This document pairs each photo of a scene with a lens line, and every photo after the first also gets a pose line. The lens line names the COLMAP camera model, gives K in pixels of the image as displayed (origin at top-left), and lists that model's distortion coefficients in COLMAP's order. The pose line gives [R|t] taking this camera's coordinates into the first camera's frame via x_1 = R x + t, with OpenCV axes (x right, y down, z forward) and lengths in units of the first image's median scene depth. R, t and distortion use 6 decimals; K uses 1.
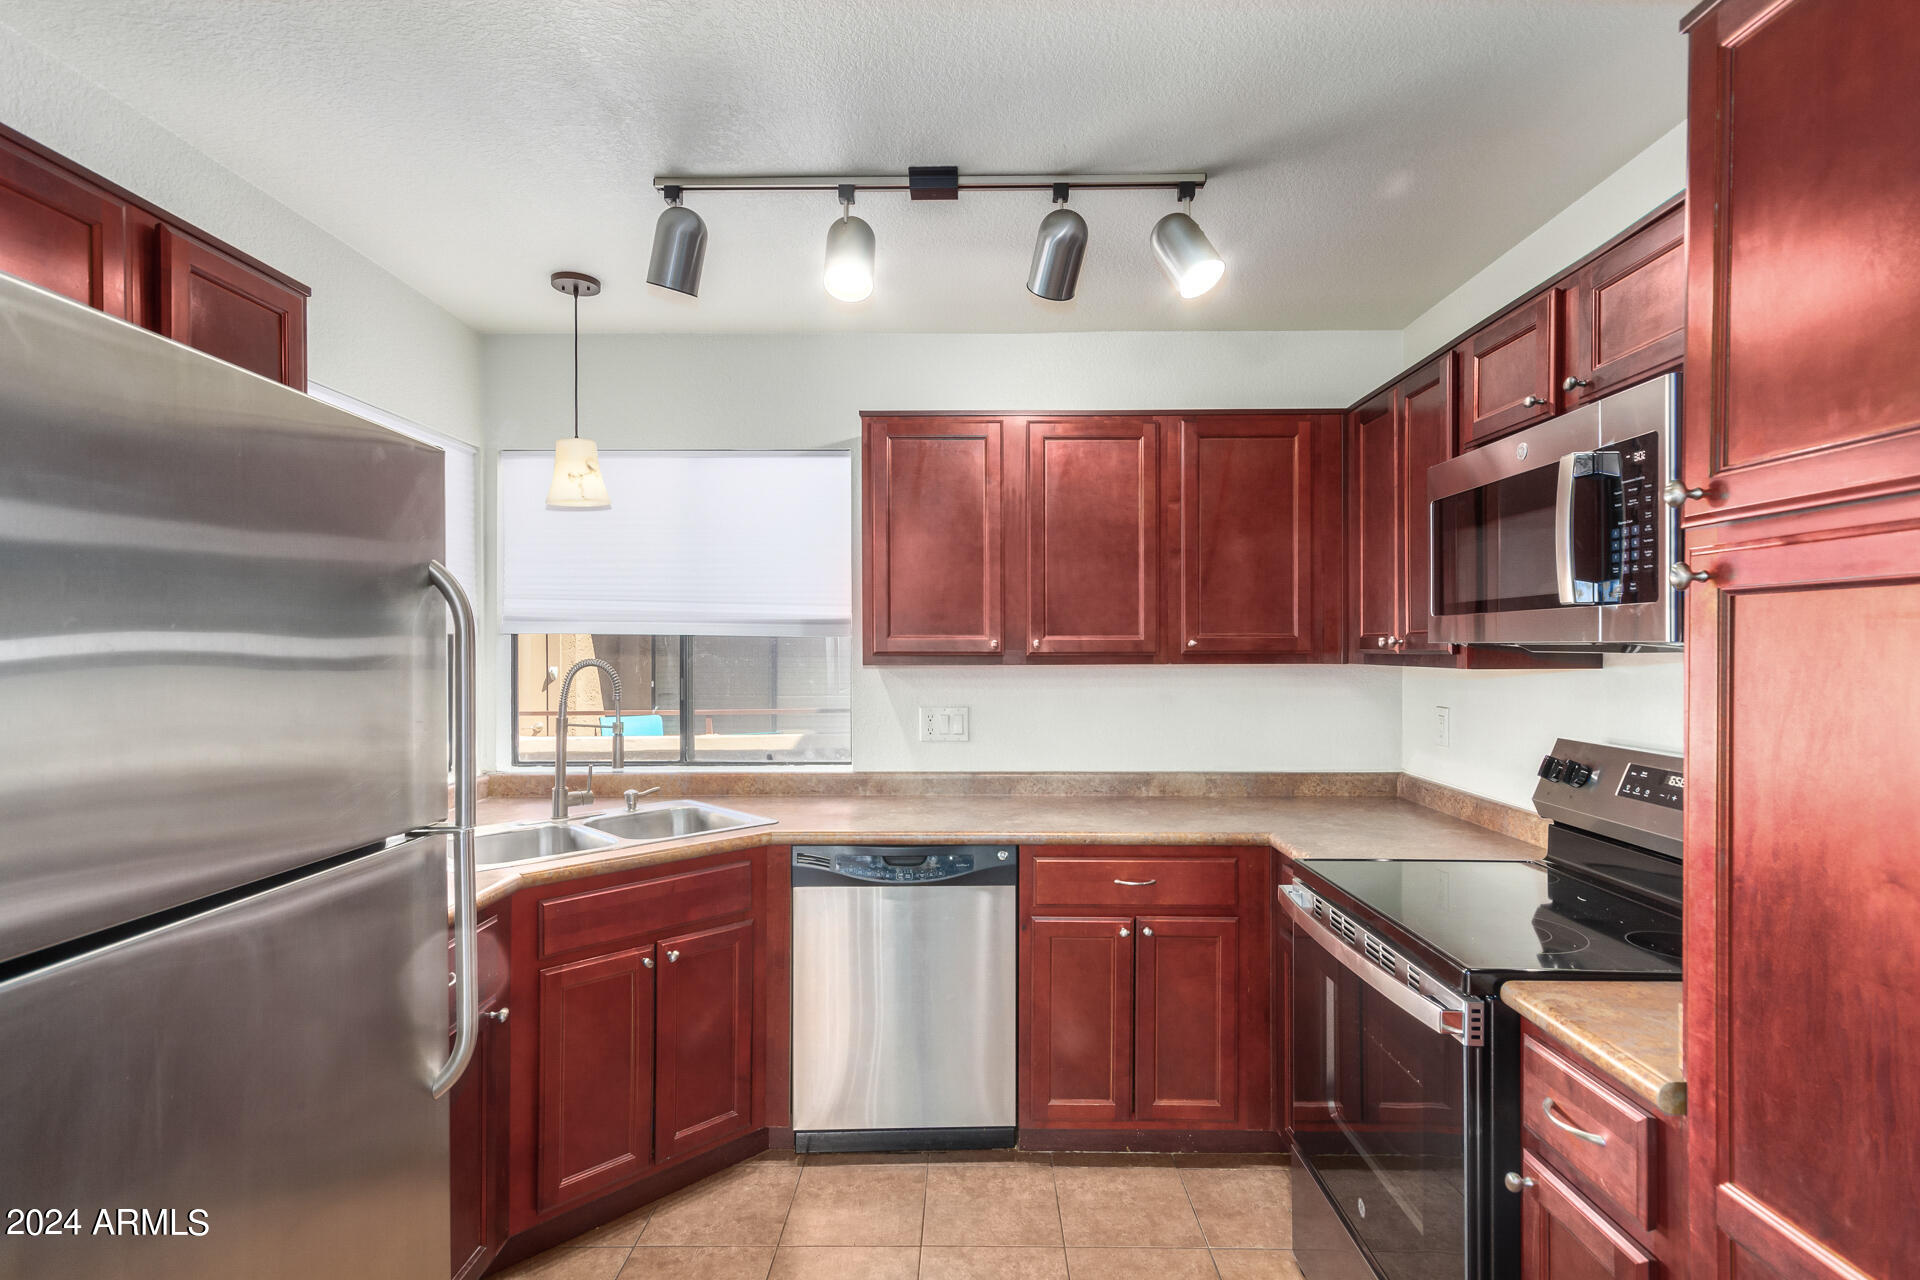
lens RADIAL K [[964.0, 0, 962.7], [0, 964.0, 645.8], [0, 0, 1]] dist [0.012306, 0.007395]
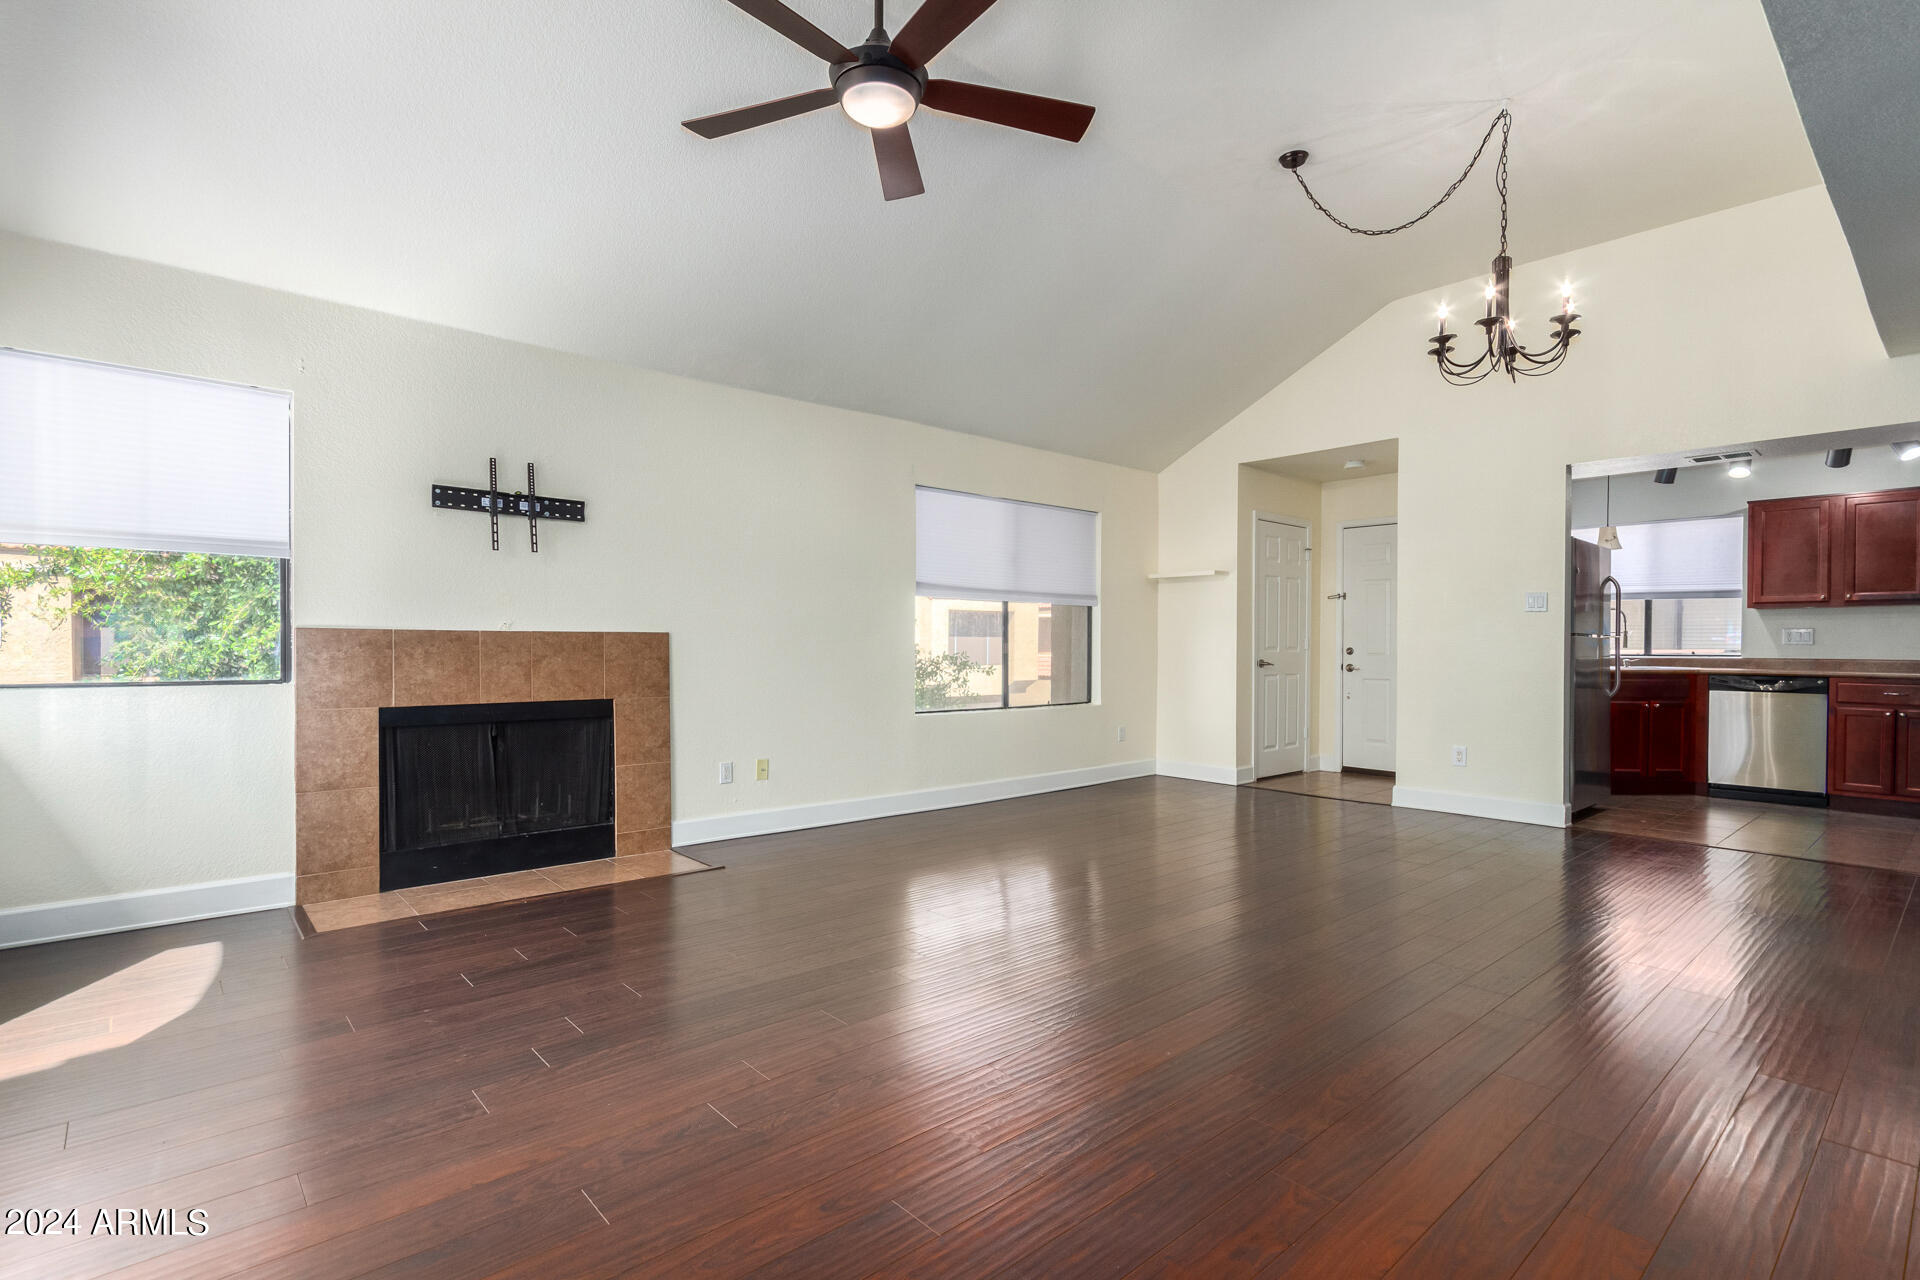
lens RADIAL K [[911.8, 0, 962.9], [0, 911.8, 655.7], [0, 0, 1]] dist [0.007491, 0.002000]
pose [[0.663079, 0.010796, -0.748472, 0.357715], [-0.001164, 0.999910, 0.013392, 0.126221], [0.748549, -0.008009, 0.663031, -2.264862]]
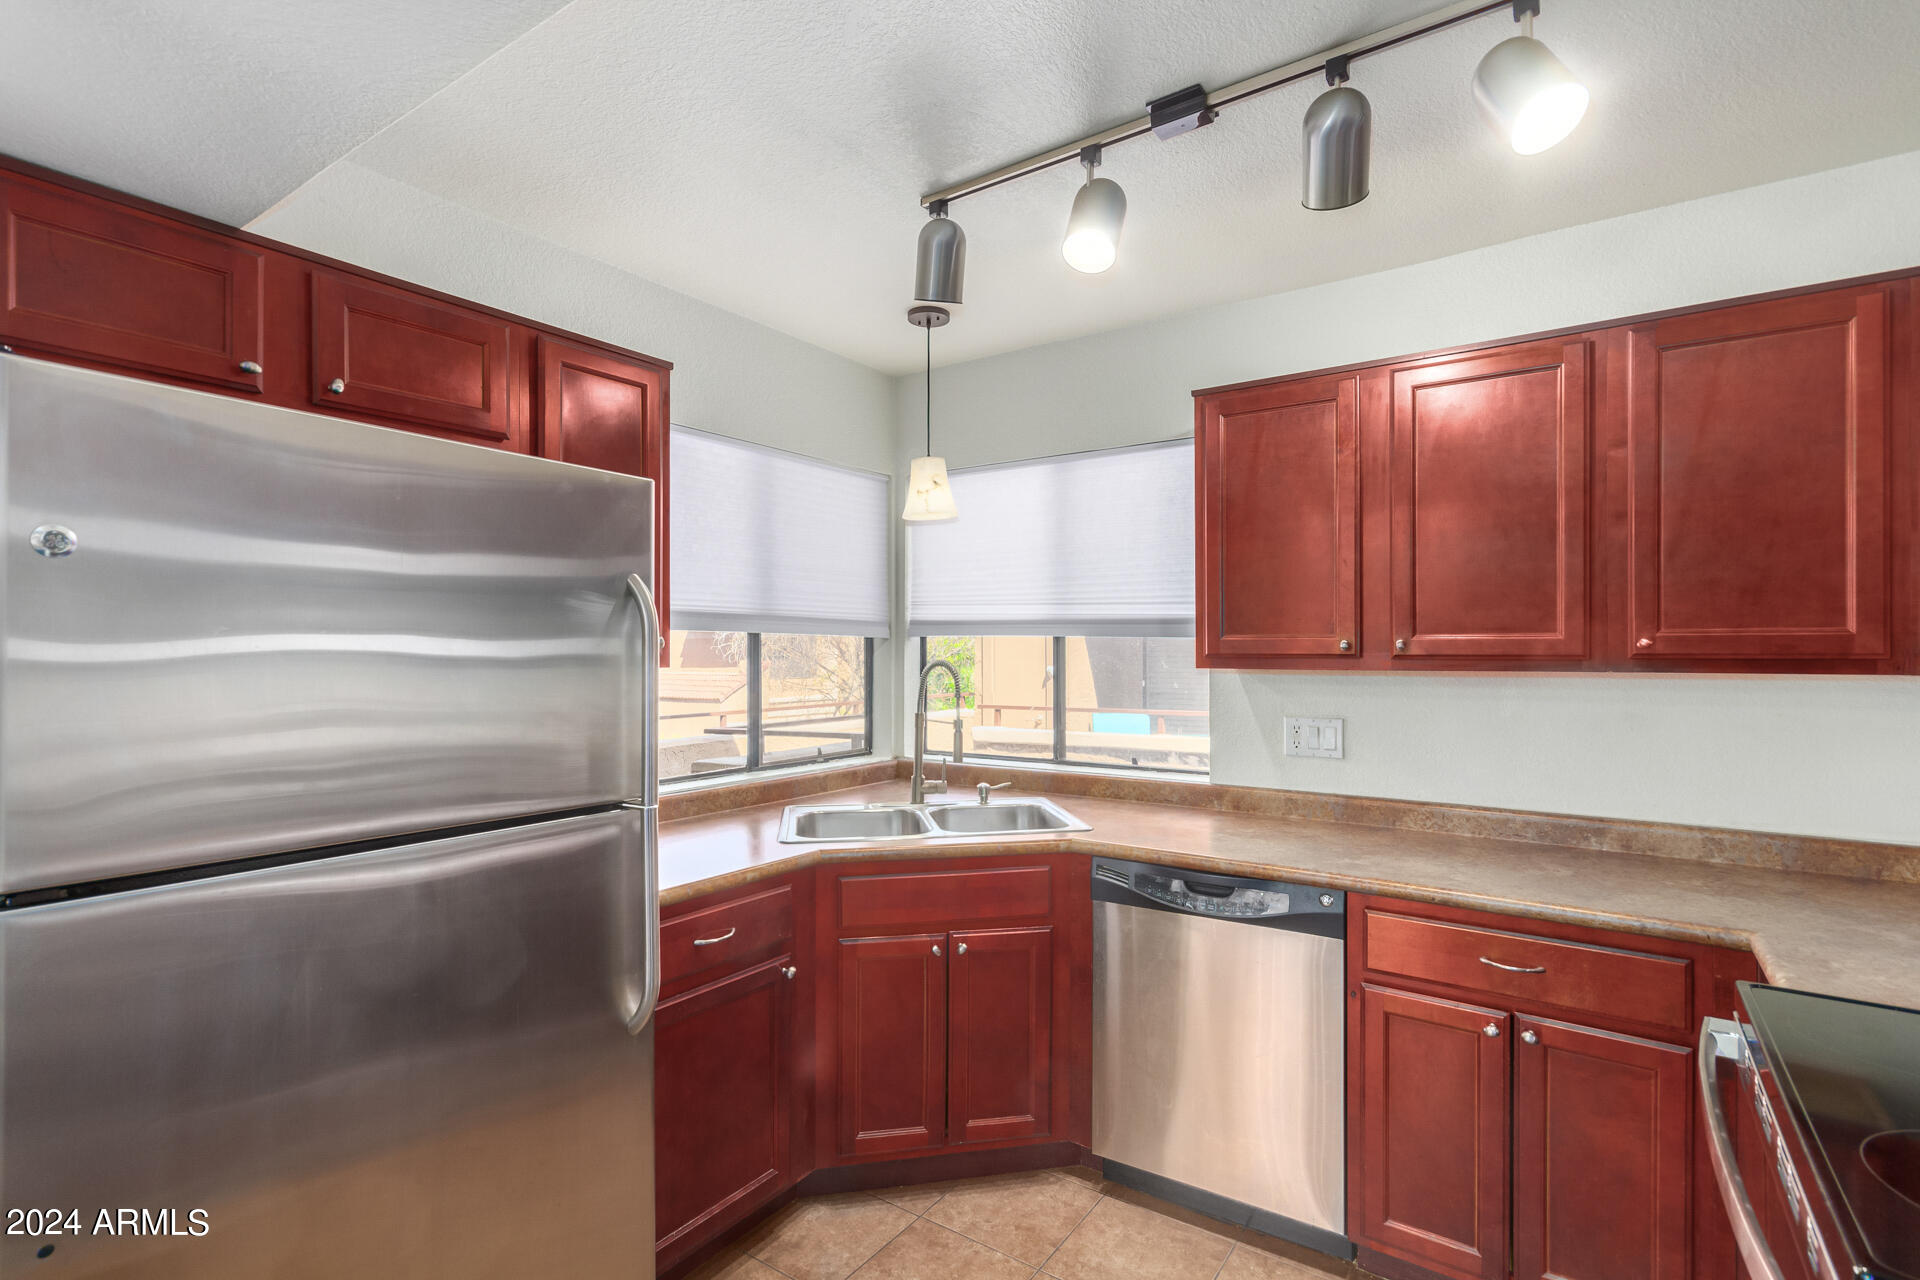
lens RADIAL K [[911.8, 0, 952.9], [0, 911.8, 645.6], [0, 0, 1]] dist [0.007491, 0.002000]
pose [[0.823756, -0.001165, -0.566944, 0.228436], [0.000327, 0.999999, -0.001579, 0.000038], [0.566945, 0.001115, 0.823755, 0.180534]]
